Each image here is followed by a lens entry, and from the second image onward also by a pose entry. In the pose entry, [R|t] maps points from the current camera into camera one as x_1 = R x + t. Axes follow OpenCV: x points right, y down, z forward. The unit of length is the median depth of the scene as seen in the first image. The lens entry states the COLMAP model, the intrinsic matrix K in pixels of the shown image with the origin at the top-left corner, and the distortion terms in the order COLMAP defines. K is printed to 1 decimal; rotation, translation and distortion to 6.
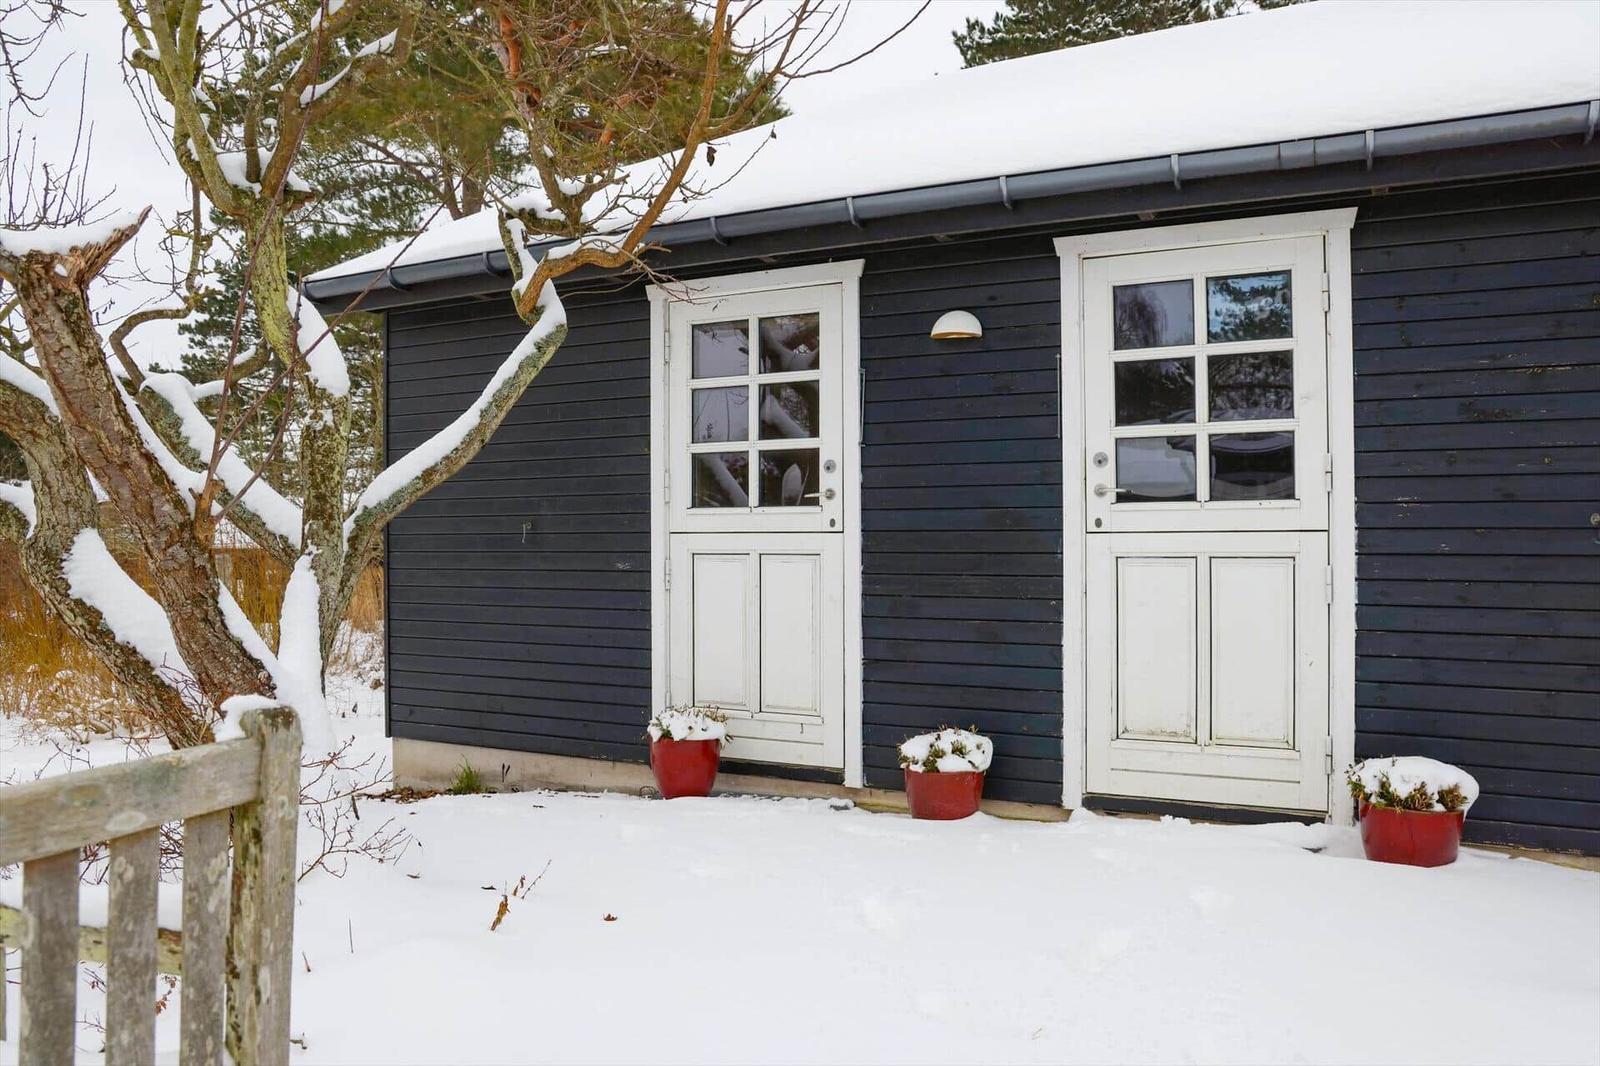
lens RADIAL K [[1134.8, 0, 800.0], [0, 1134.8, 533.0], [0, 0, 1]] dist [-0.095876, 0.077612]
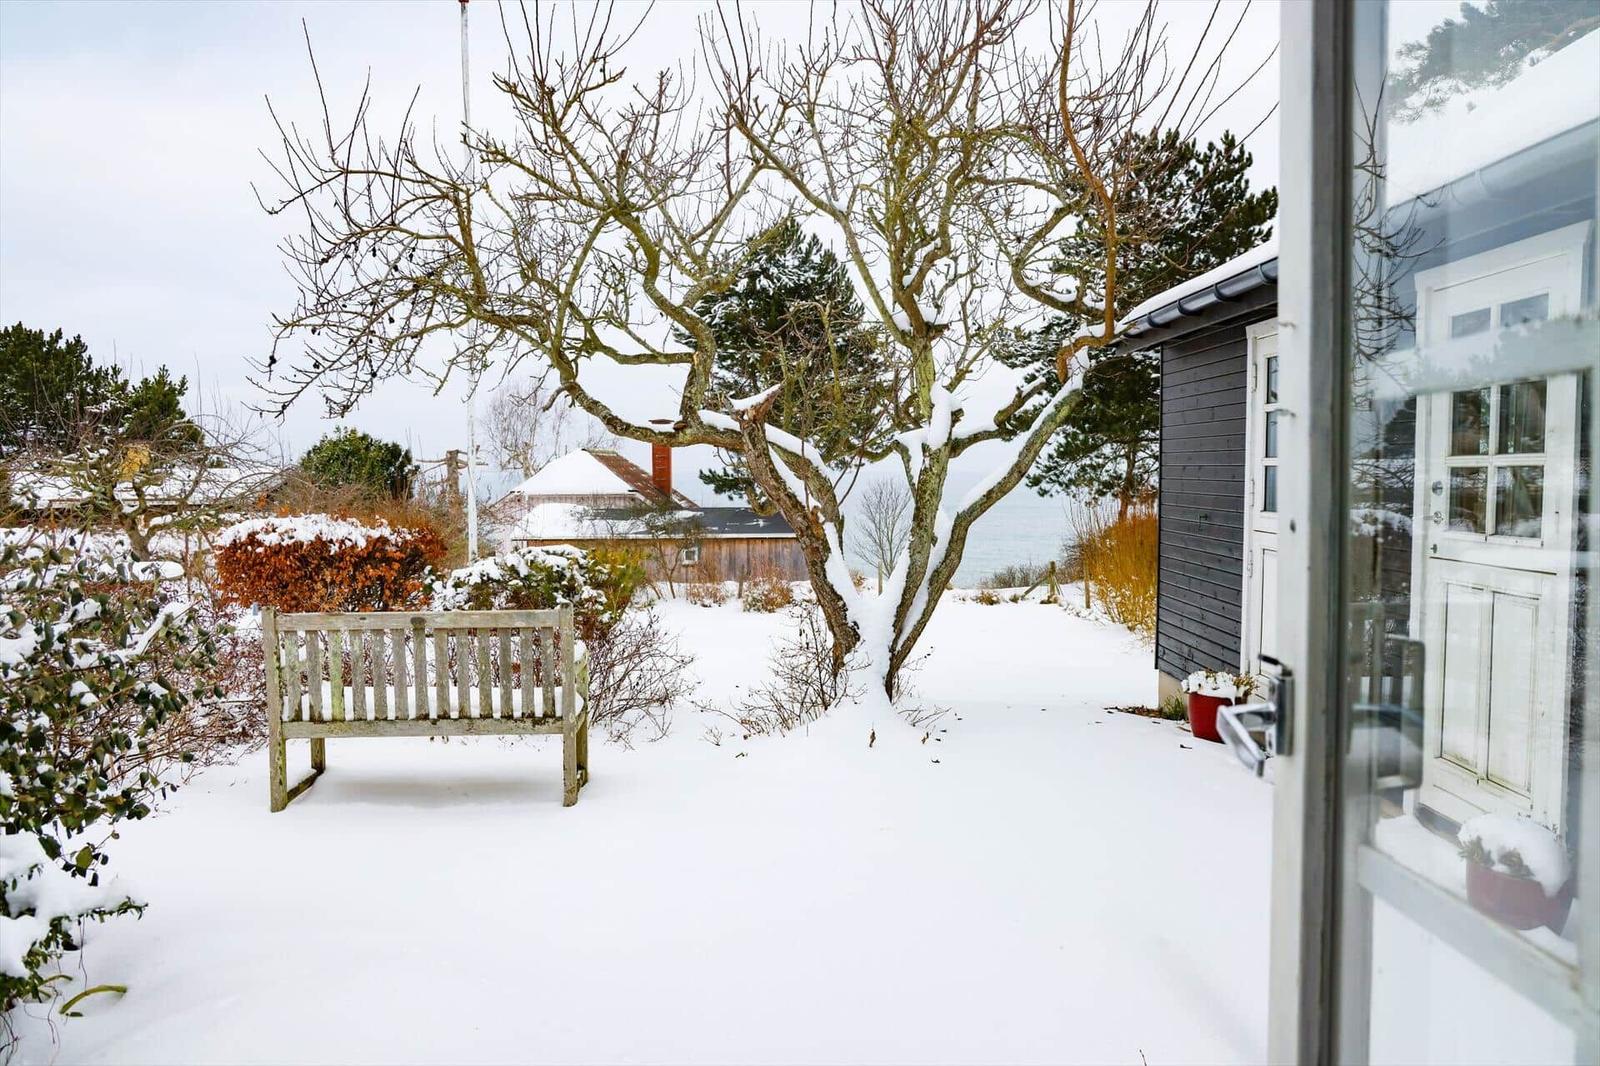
lens RADIAL K [[1220.2, 0, 808.2], [0, 1220.2, 535.2], [0, 0, 1]] dist [-0.059173, 0.072058]
pose [[0.448590, 0.056059, -0.891978, 0.942128], [-0.001611, 0.998080, 0.061918, -0.084863], [0.893736, -0.026339, 0.447819, -0.016111]]
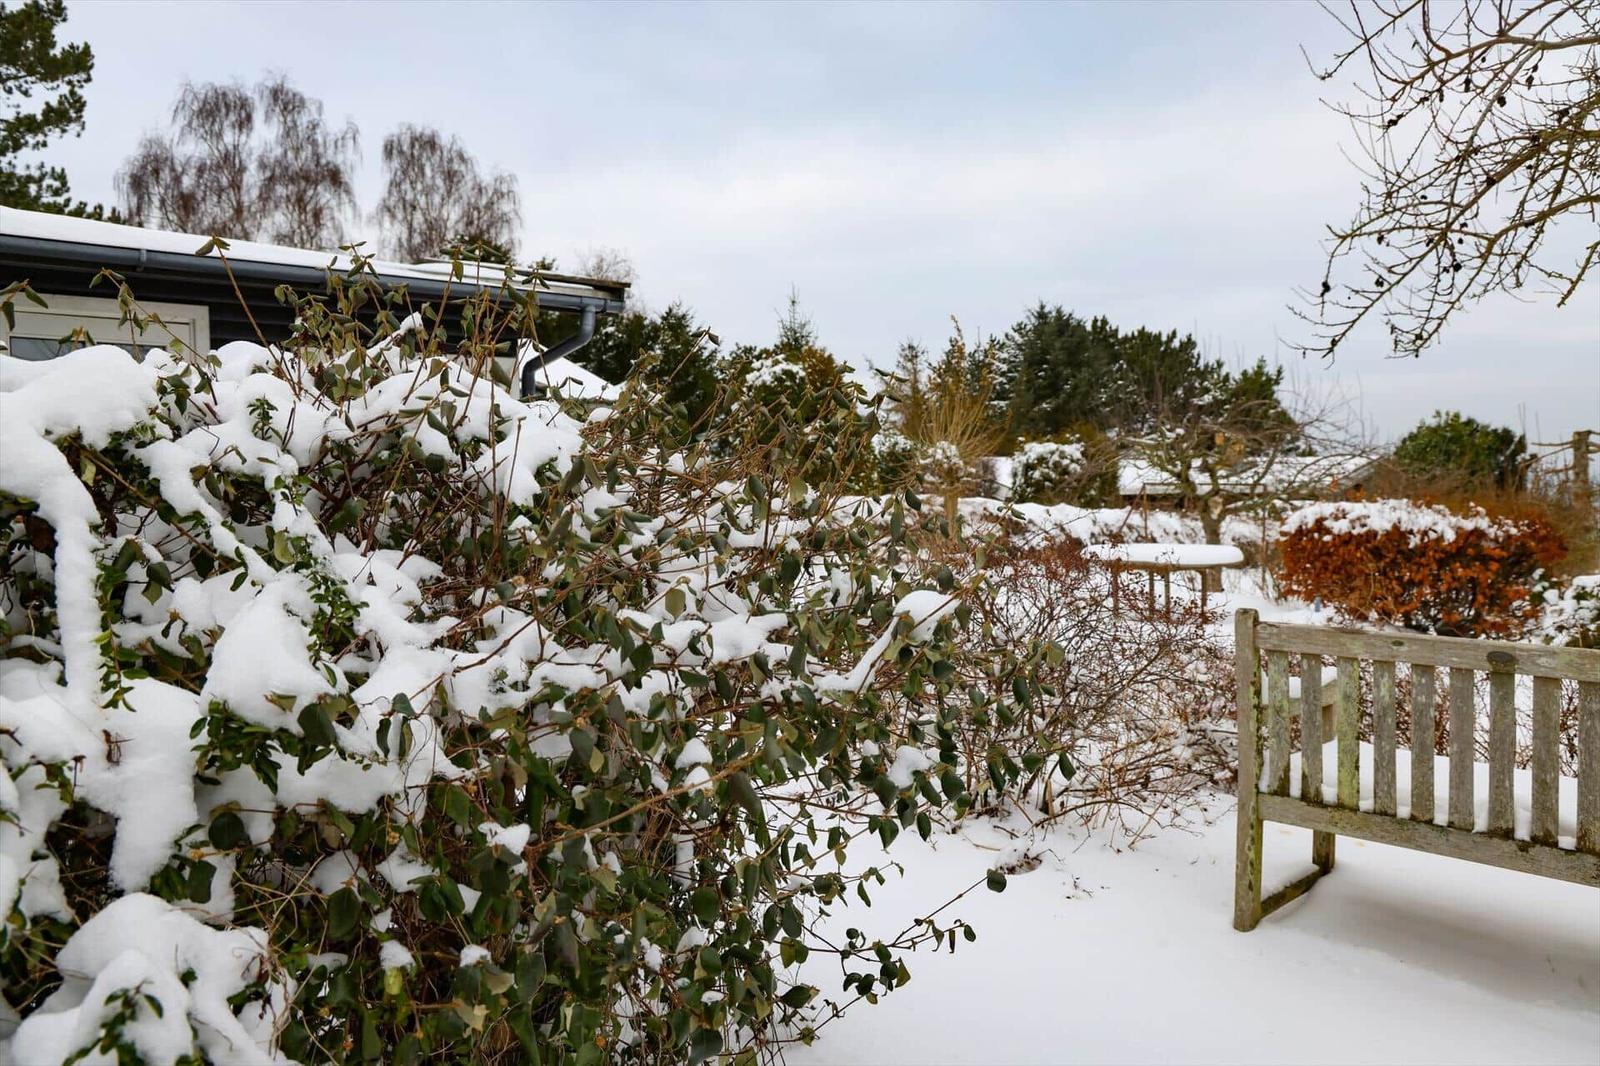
lens RADIAL K [[1220.2, 0, 808.2], [0, 1220.2, 535.2], [0, 0, 1]] dist [-0.059173, 0.072058]
pose [[-0.378066, 0.061863, -0.923709, 0.490265], [0.003905, 0.997863, 0.065230, -0.040526], [0.925770, 0.021054, -0.377500, 0.063582]]
